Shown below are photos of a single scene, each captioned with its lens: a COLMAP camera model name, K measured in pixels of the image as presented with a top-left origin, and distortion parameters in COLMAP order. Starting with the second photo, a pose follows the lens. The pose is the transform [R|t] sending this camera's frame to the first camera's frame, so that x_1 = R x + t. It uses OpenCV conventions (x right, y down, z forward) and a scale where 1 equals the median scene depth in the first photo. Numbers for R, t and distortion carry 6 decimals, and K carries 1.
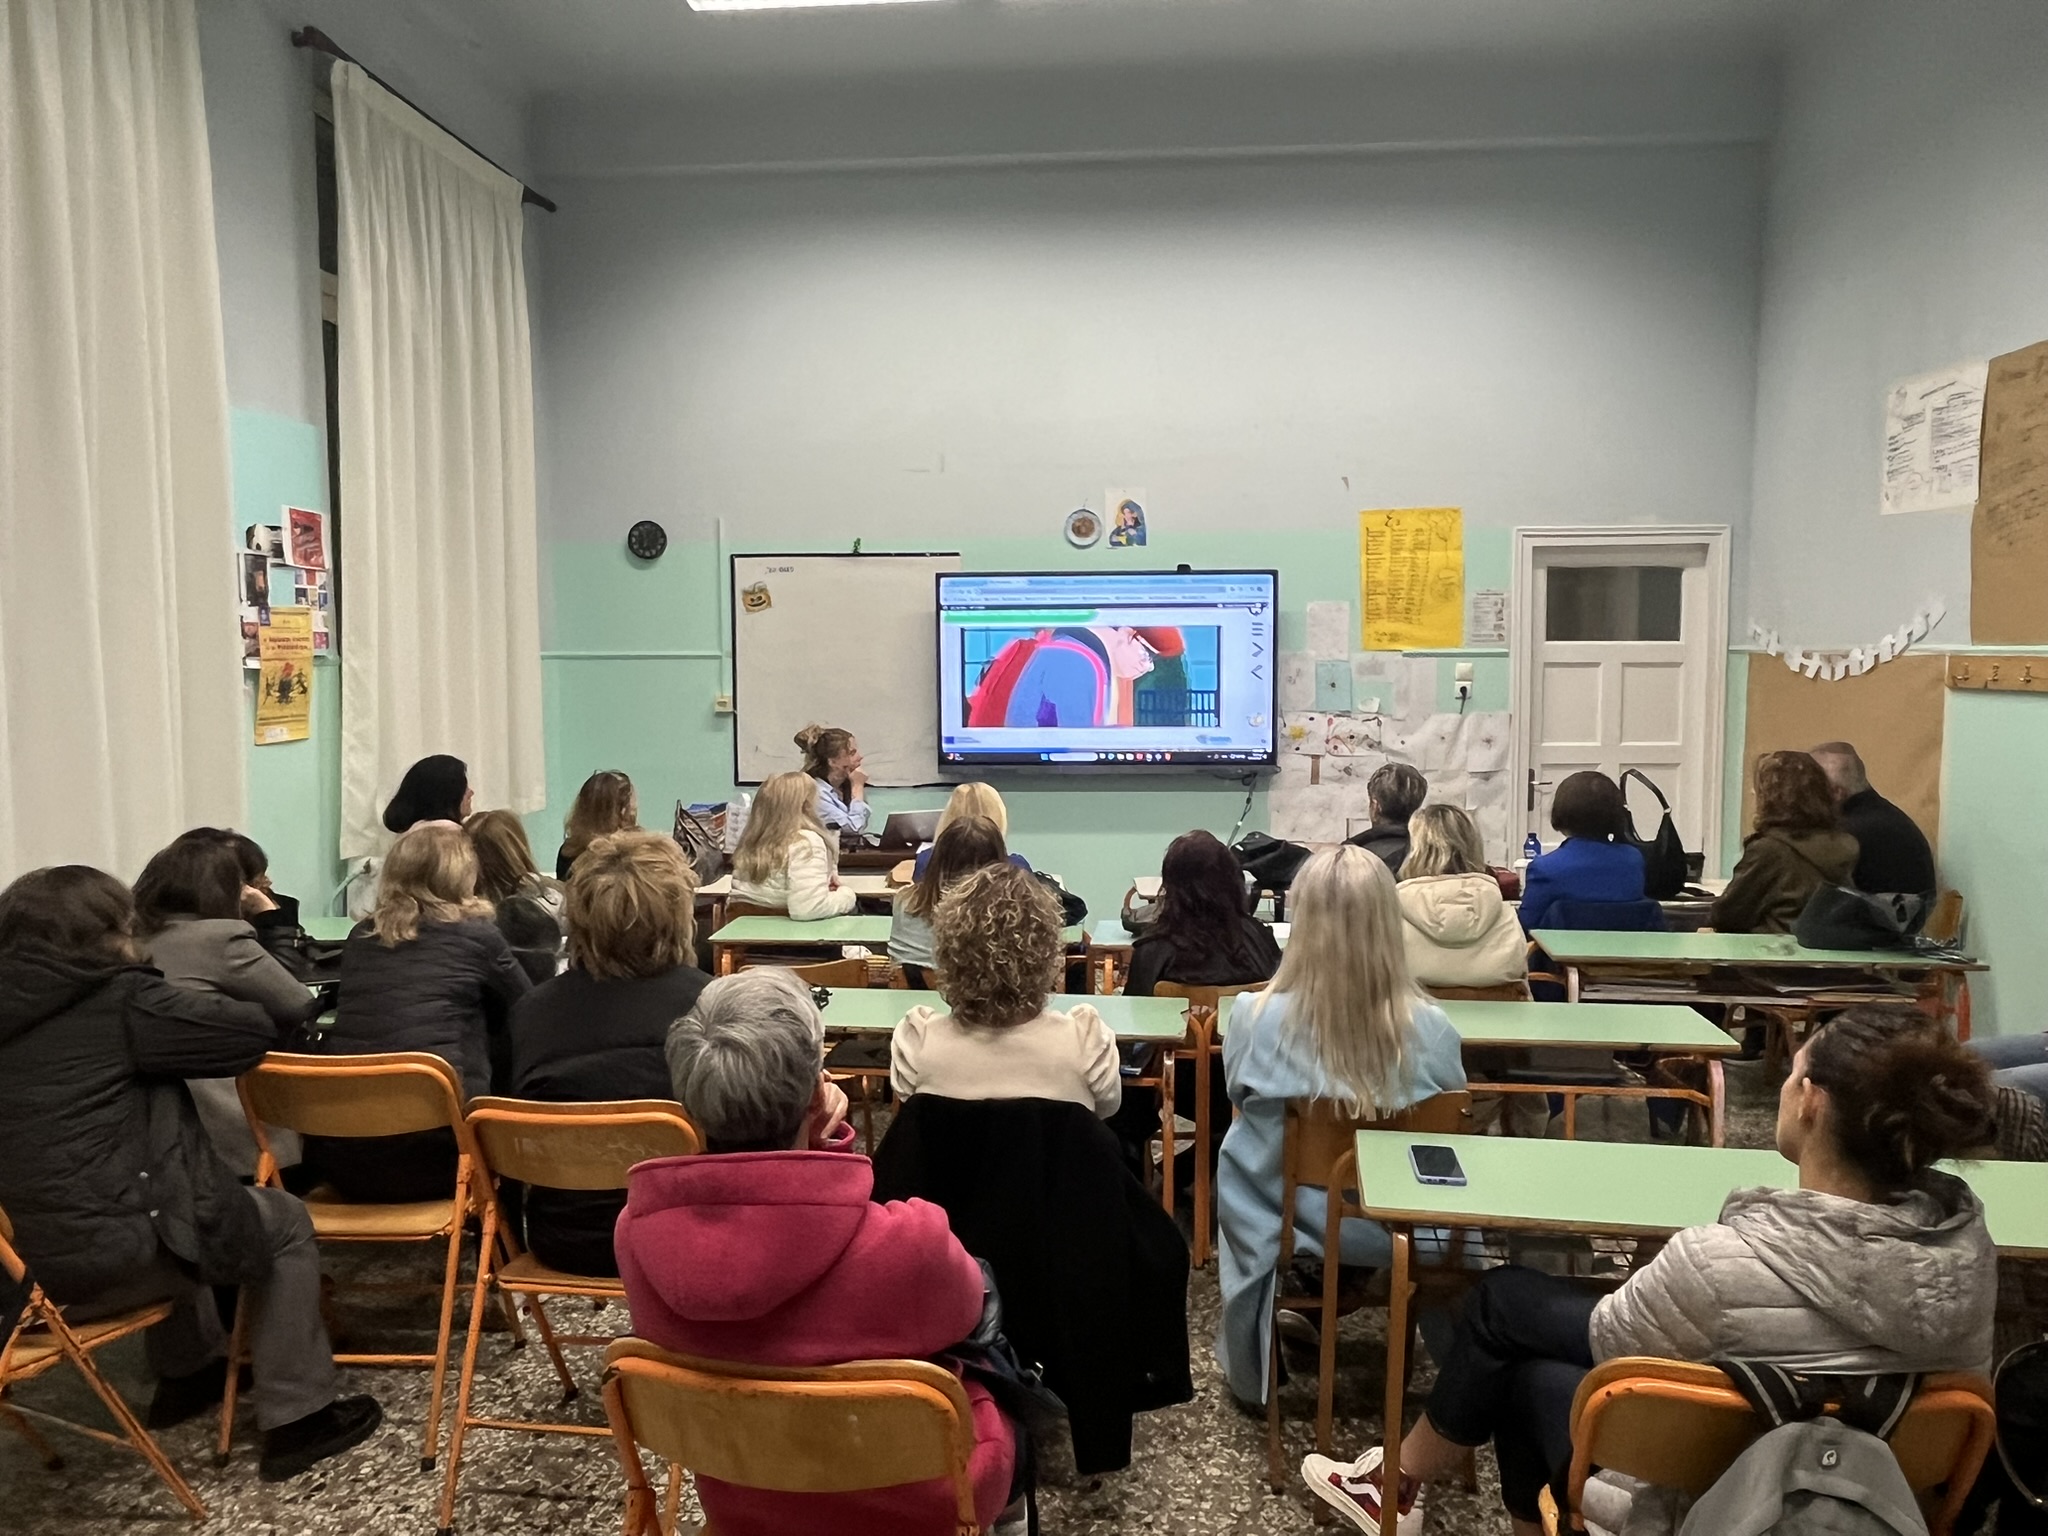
lens RADIAL K [[1439.8, 0, 1024.0], [0, 1439.8, 768.0], [0, 0, 1]] dist [-0.000452, 0.008053]
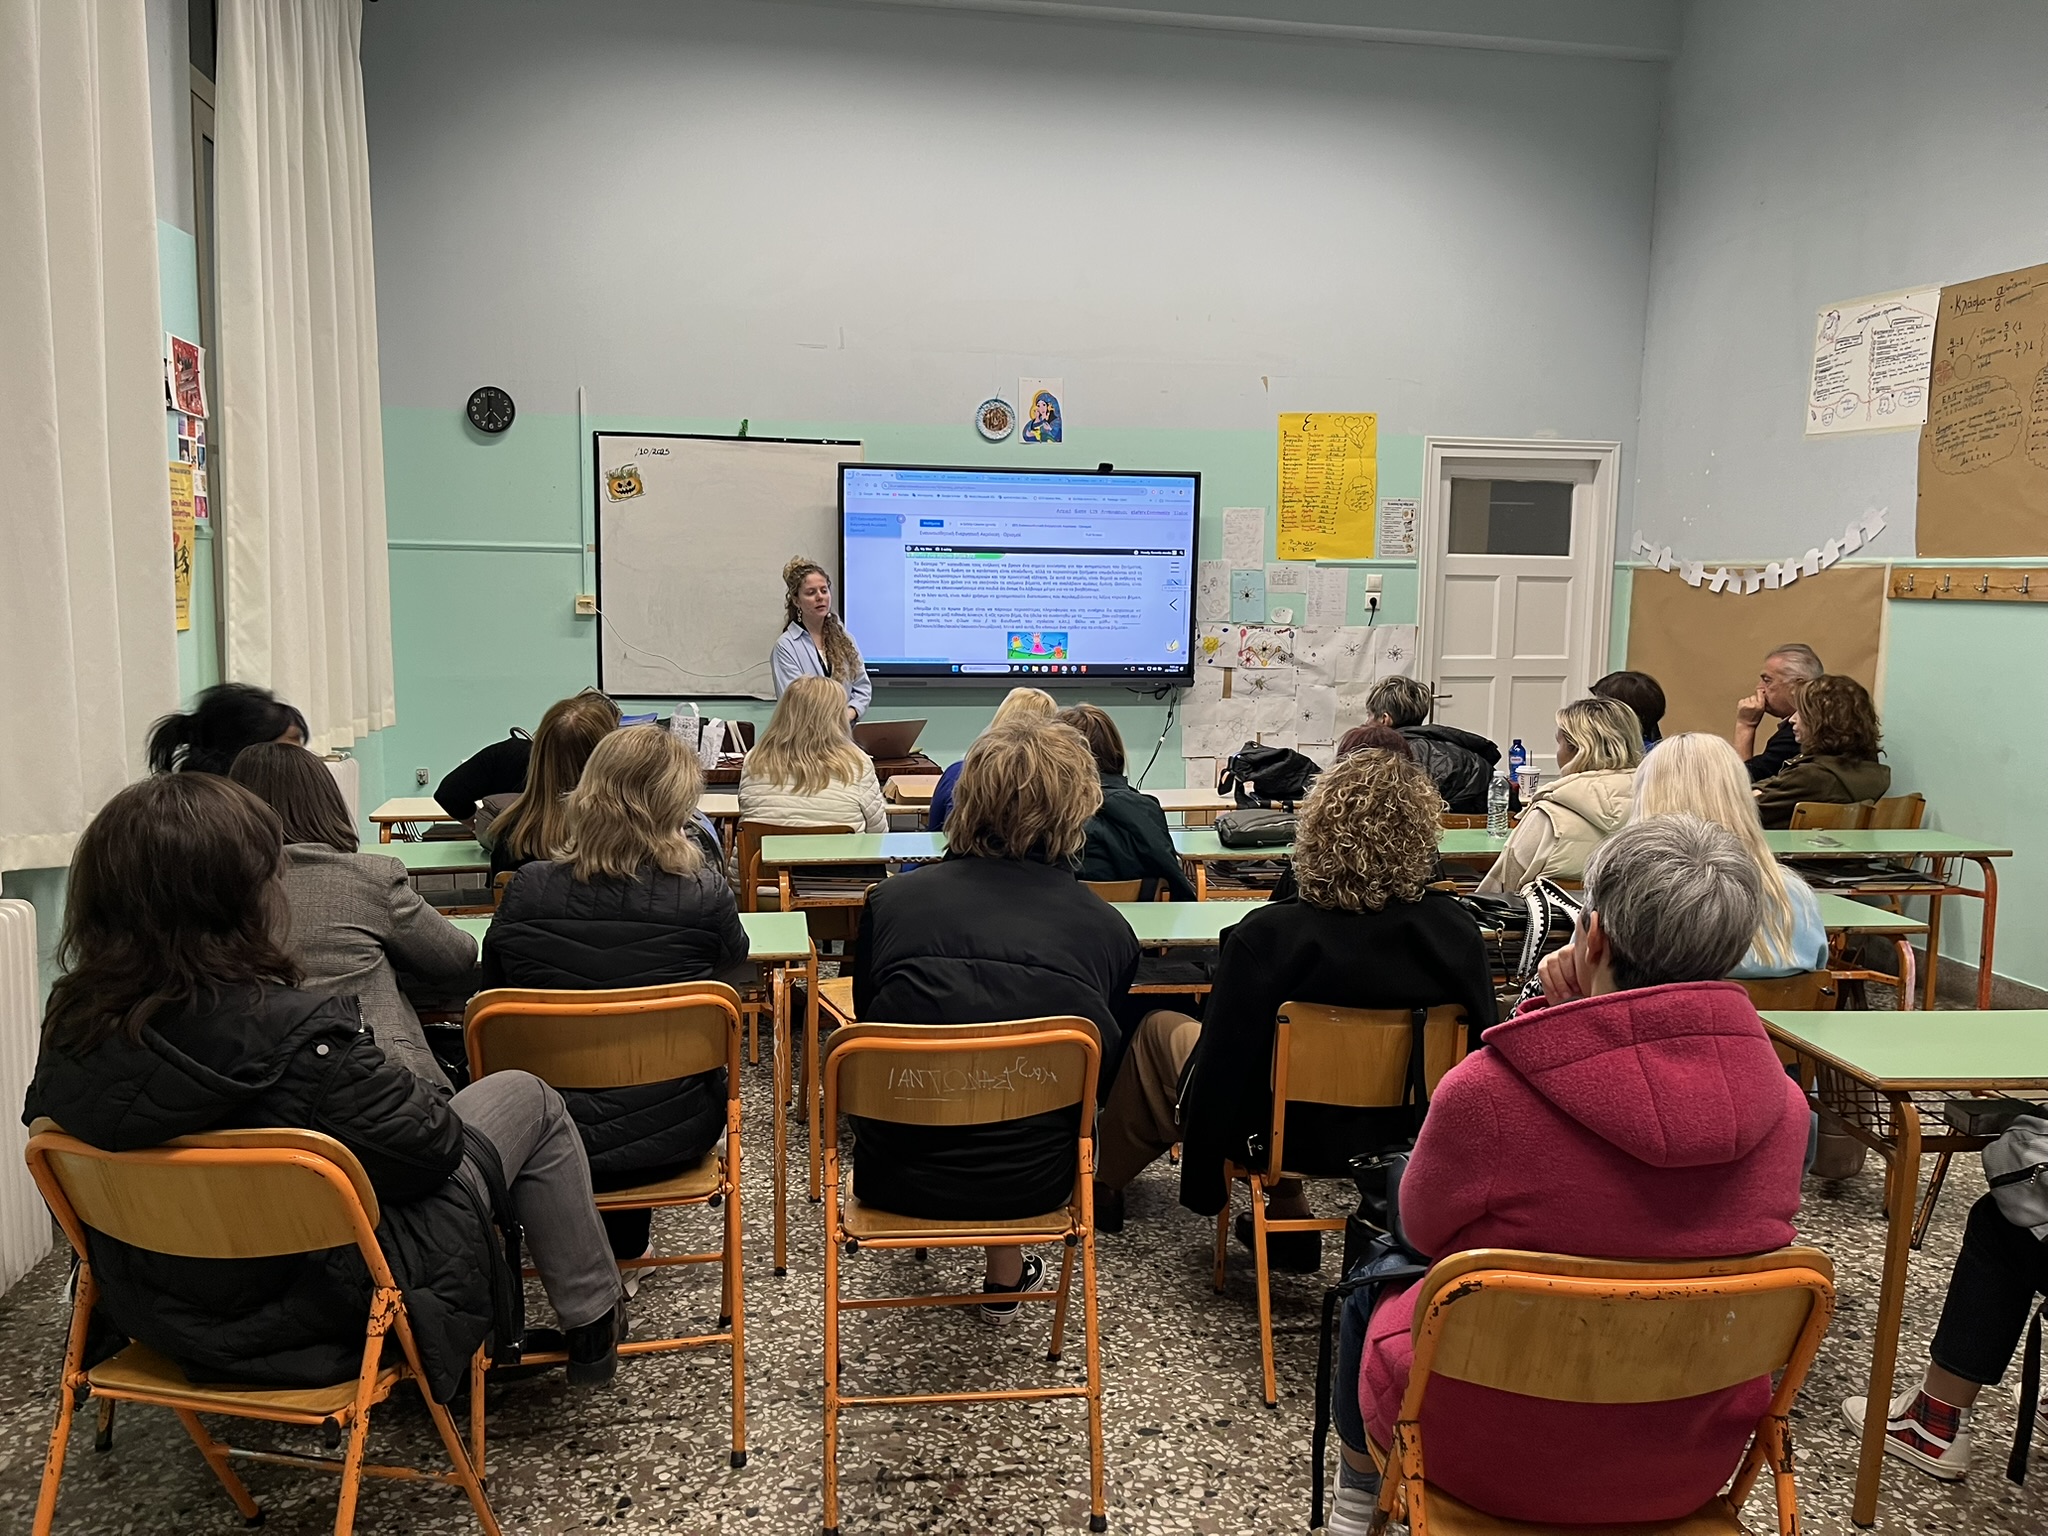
lens RADIAL K [[1515.4, 0, 1024.0], [0, 1515.4, 768.0], [0, 0, 1]] dist [0.091005, -0.134557]
pose [[0.970741, -0.010716, 0.239890, -0.180745], [-0.000044, 0.998996, 0.044803, 0.013115], [-0.240130, -0.043503, 0.969766, 0.038025]]
